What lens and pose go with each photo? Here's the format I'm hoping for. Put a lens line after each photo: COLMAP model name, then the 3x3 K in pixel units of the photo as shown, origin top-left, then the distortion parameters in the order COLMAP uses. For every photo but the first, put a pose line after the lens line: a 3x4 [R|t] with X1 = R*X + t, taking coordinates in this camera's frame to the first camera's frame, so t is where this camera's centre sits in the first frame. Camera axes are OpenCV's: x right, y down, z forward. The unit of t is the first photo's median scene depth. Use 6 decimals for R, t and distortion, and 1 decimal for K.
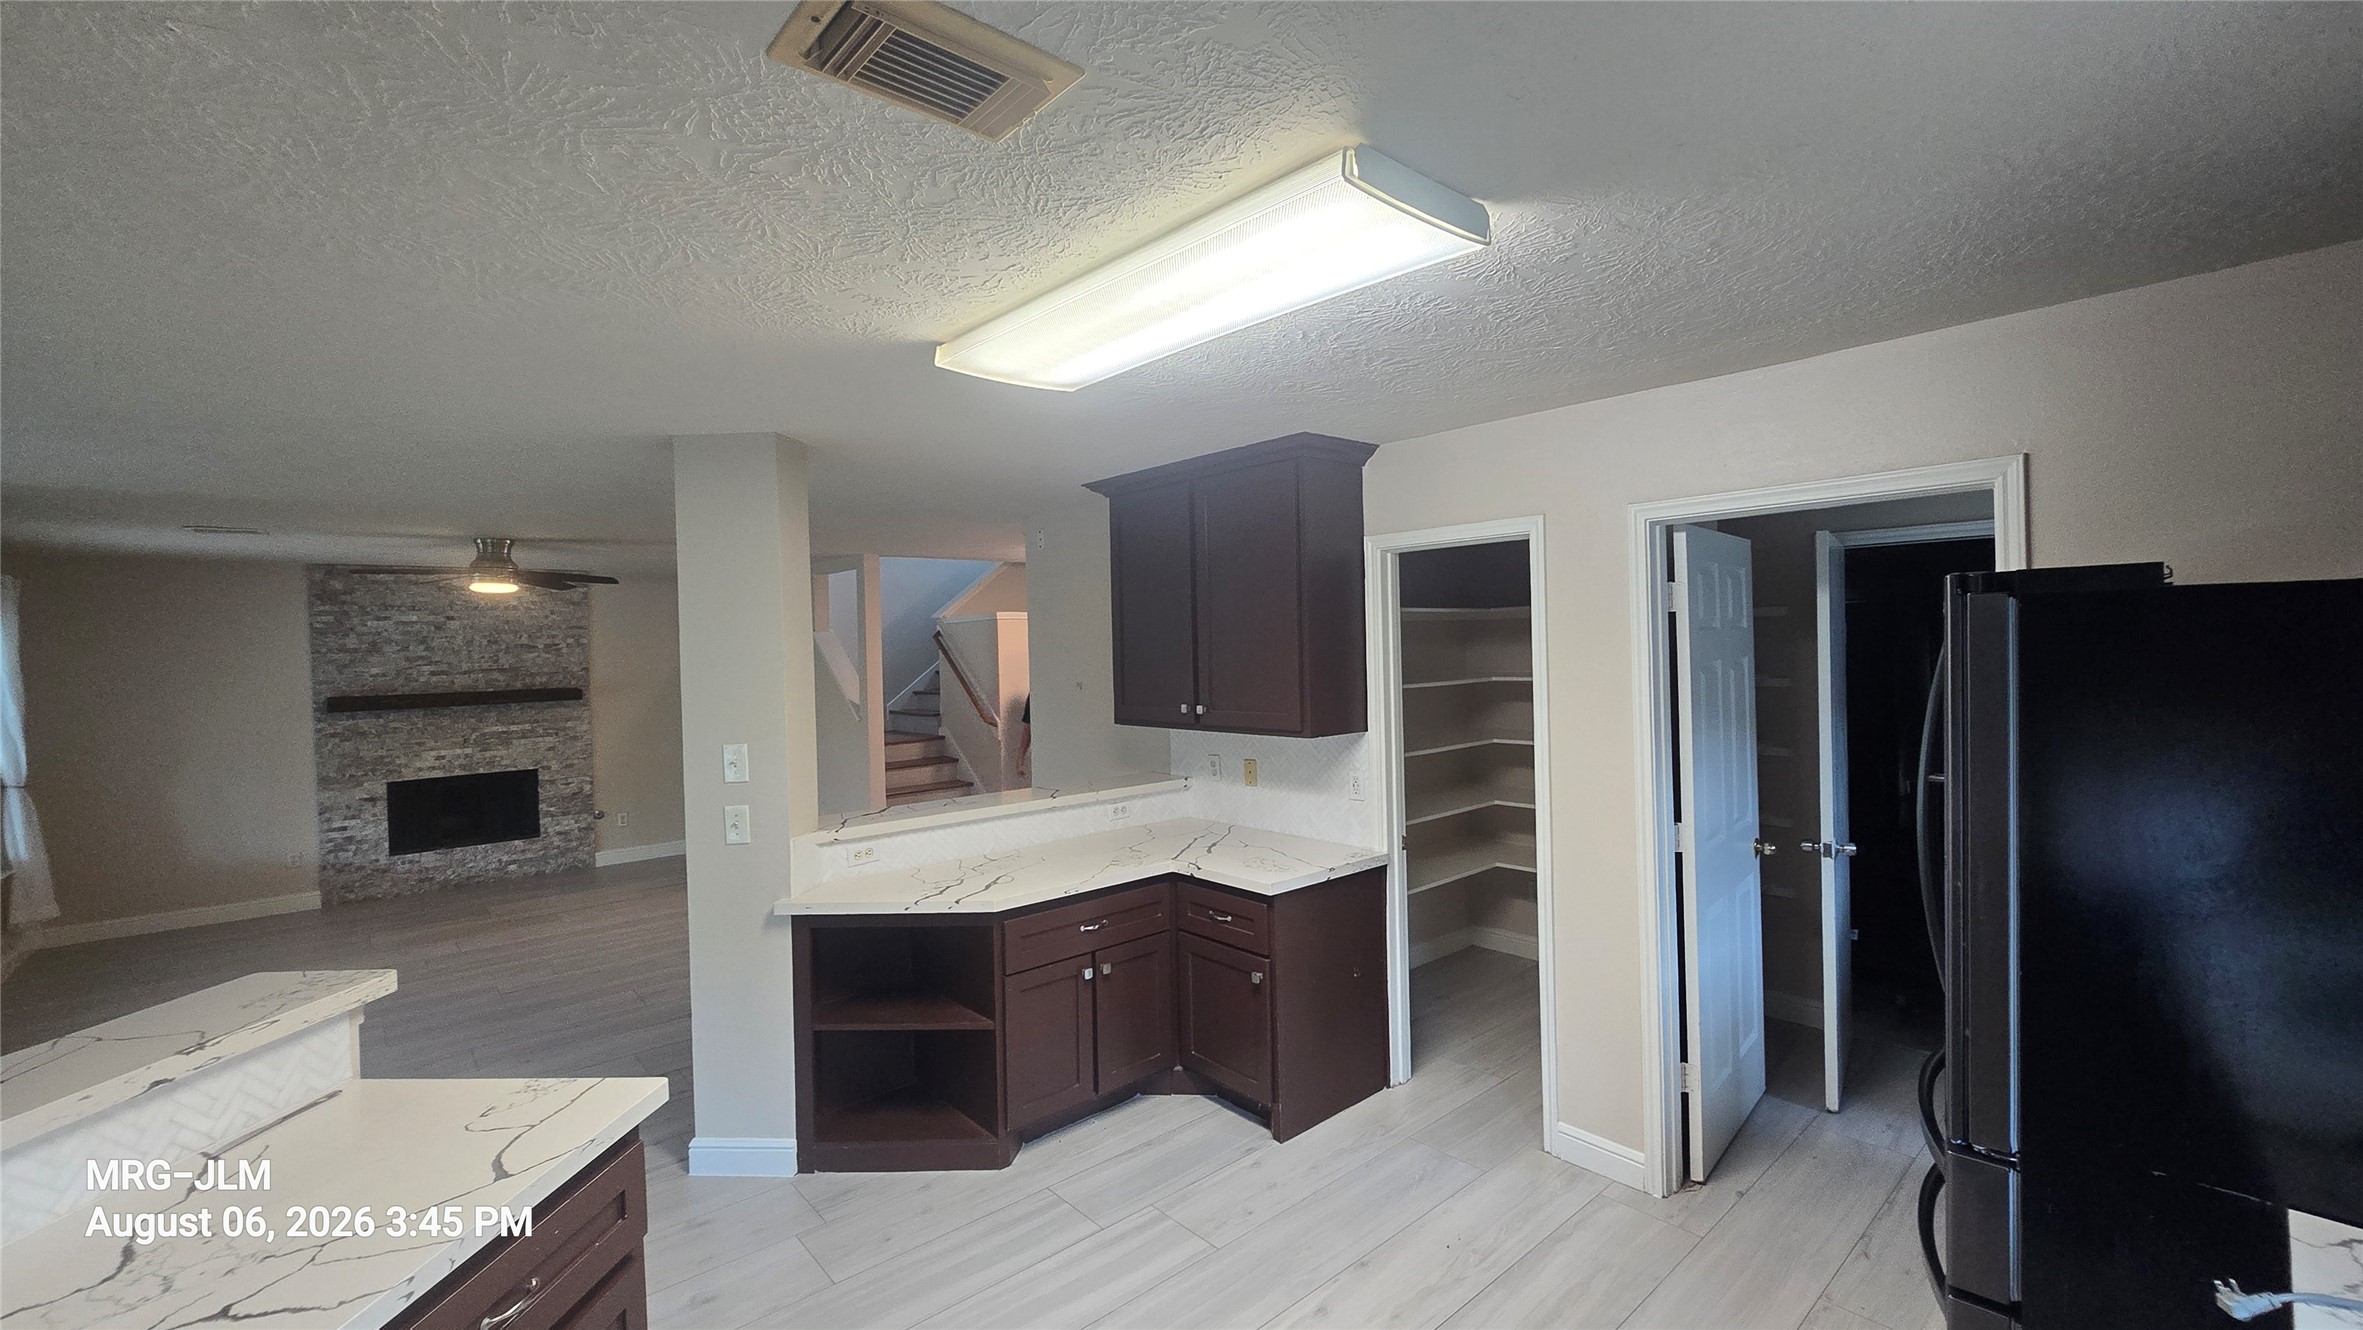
lens RADIAL K [[970.3, 0, 1192.8], [0, 970.3, 651.6], [0, 0, 1]] dist [-0.007666, 0.005155]
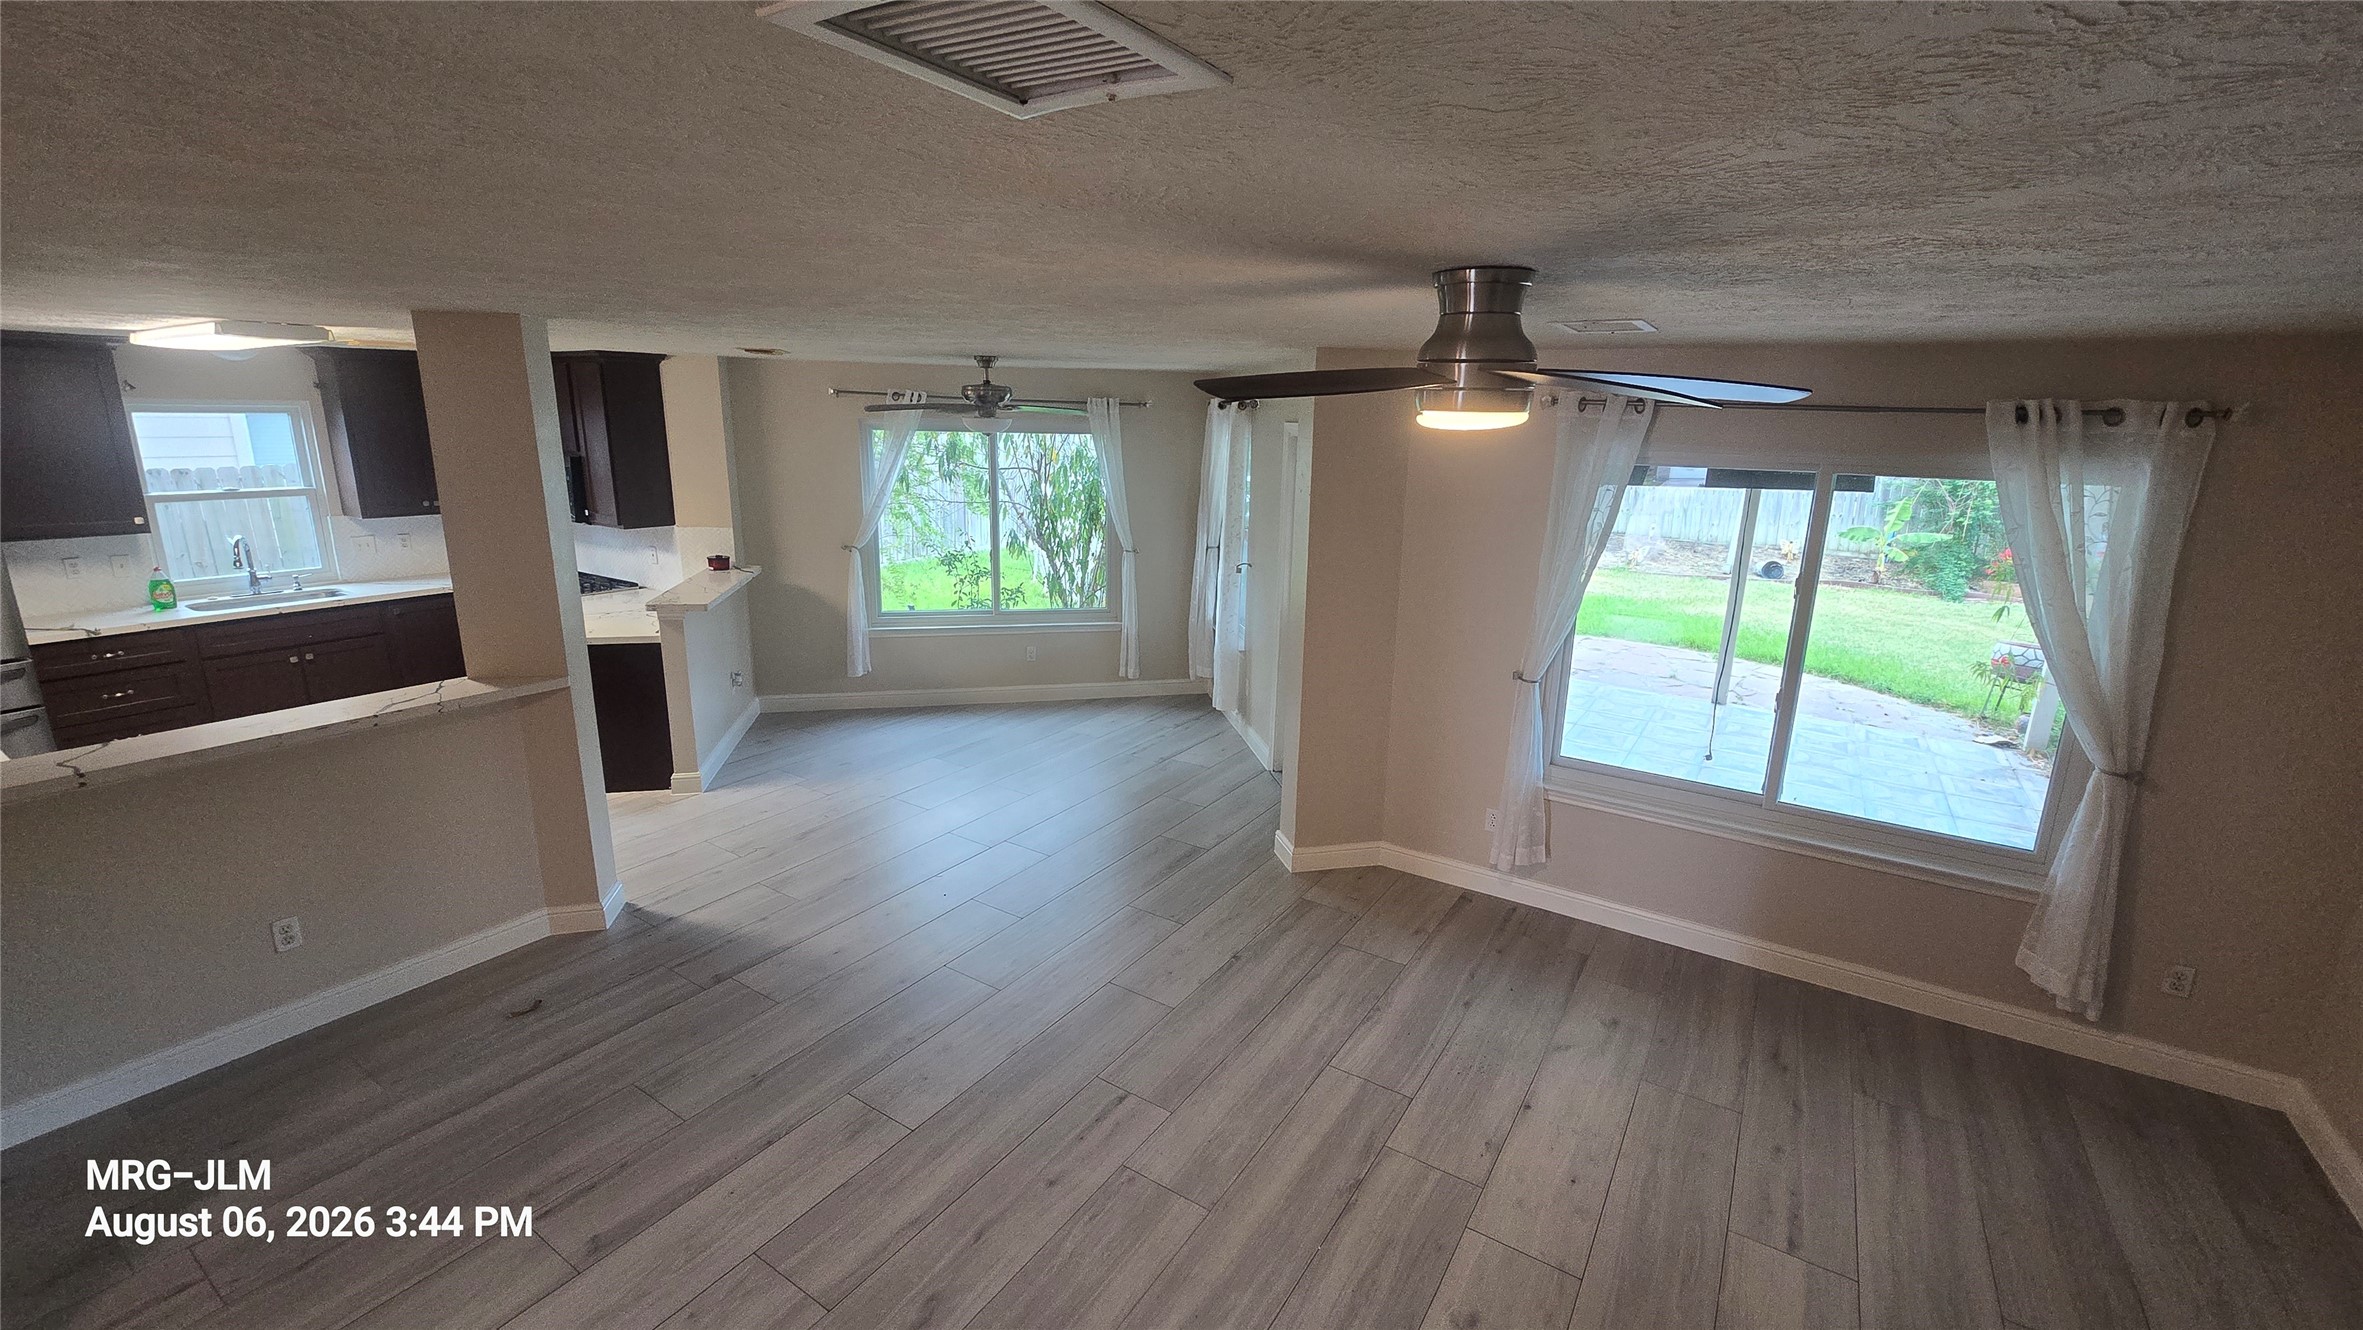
lens RADIAL K [[970.3, 0, 1195.7], [0, 970.3, 655.5], [0, 0, 1]] dist [-0.007666, 0.005155]
pose [[-0.961877, 0.074788, -0.263056, -0.424336], [0.003871, 0.965509, 0.260343, -0.060657], [0.273453, 0.249399, -0.928990, 1.066078]]
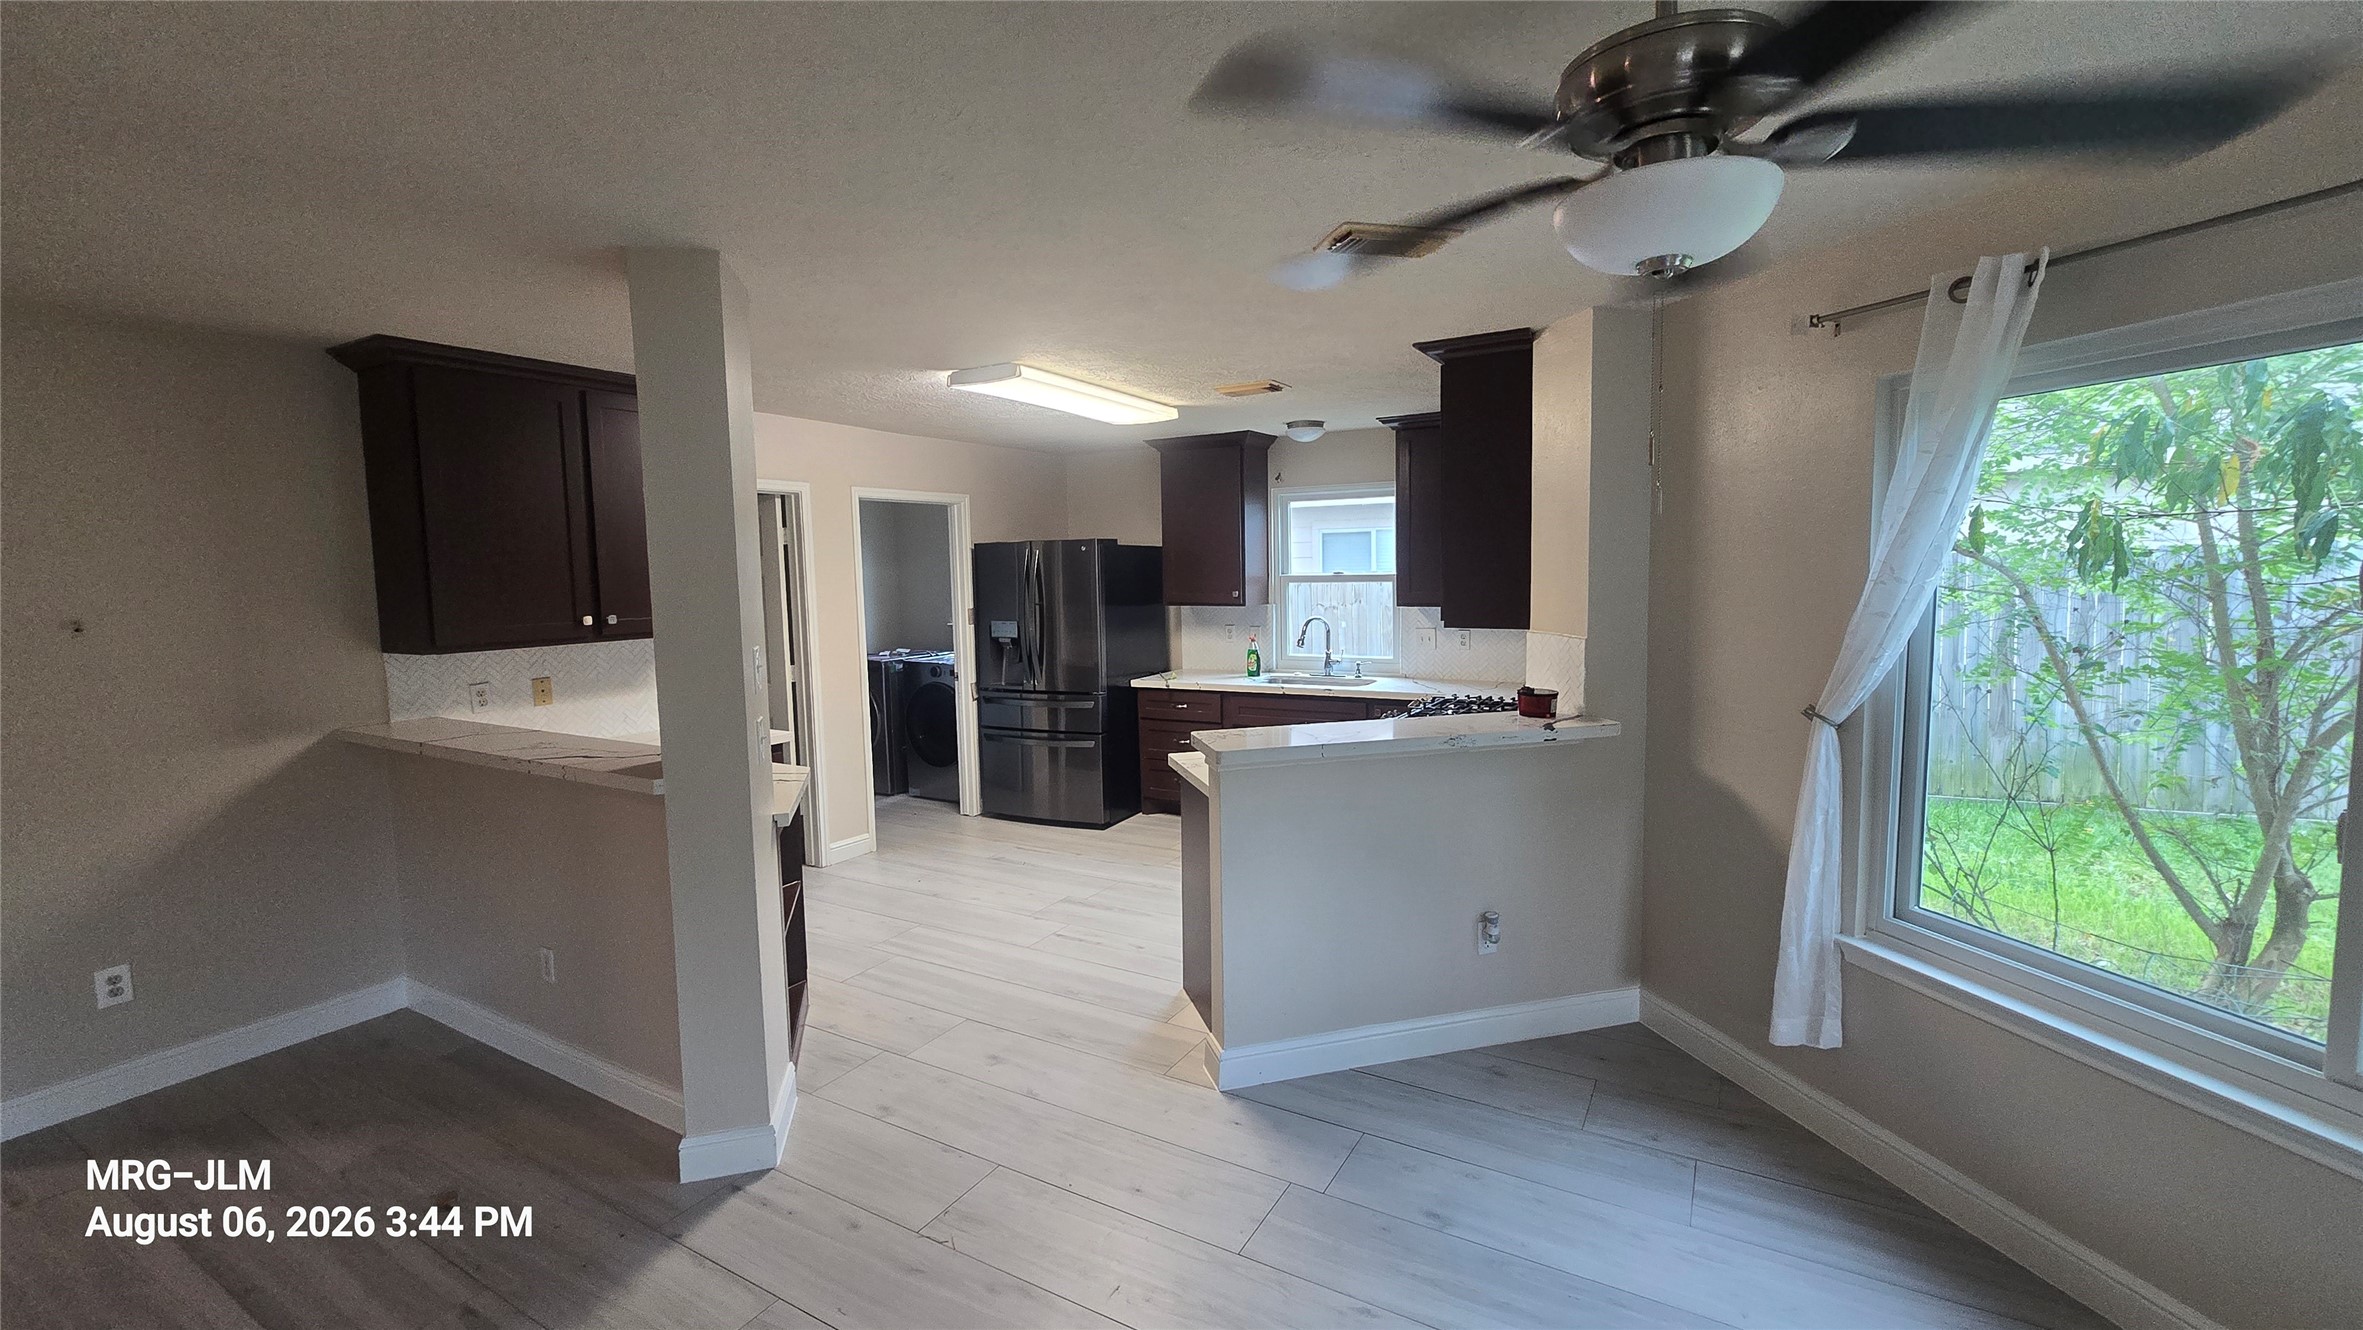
lens RADIAL K [[970.3, 0, 1202.6], [0, 970.3, 653.4], [0, 0, 1]] dist [-0.007666, 0.005155]
pose [[-0.325520, -0.051713, 0.944120, -0.626503], [0.035651, 0.997122, 0.066908, 0.026661], [-0.944863, 0.055438, -0.322740, 0.402532]]
